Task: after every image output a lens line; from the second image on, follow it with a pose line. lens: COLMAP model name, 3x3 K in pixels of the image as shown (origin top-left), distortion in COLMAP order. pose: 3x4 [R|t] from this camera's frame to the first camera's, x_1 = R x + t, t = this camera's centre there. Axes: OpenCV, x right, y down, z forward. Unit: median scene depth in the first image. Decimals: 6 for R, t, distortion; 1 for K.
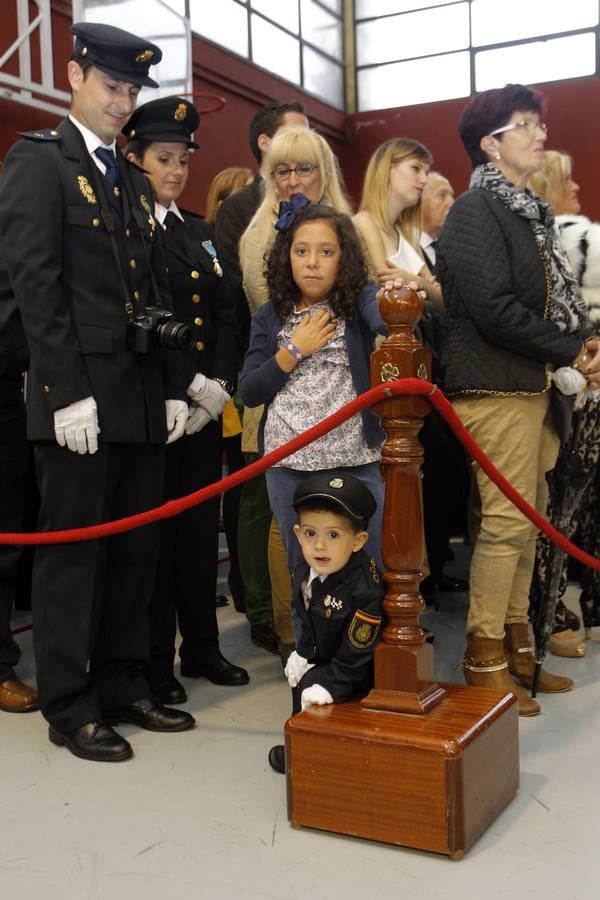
lens RADIAL K [[1104.7, 0, 300.0], [0, 1104.7, 450.0], [0, 0, 1]] dist [0.113192, -0.008478]
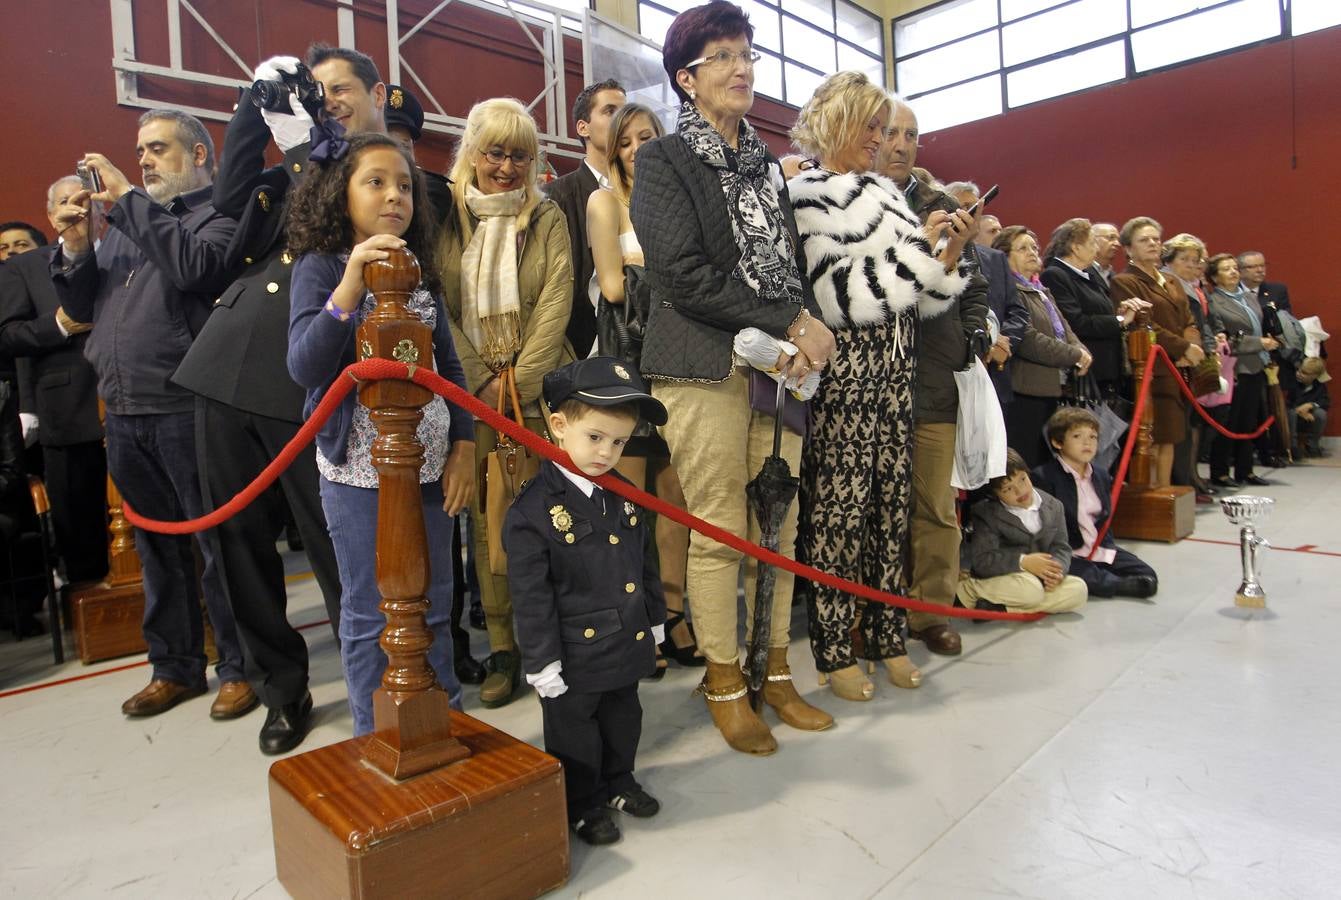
lens RADIAL K [[830.7, 0, 670.5], [0, 830.7, 450.0], [0, 0, 1]] dist [0.014272, -0.000686]
pose [[0.937135, 0.018147, -0.348496, 0.377058], [-0.014434, 0.999808, 0.013248, -0.005687], [0.348669, -0.007385, 0.937217, 0.396777]]
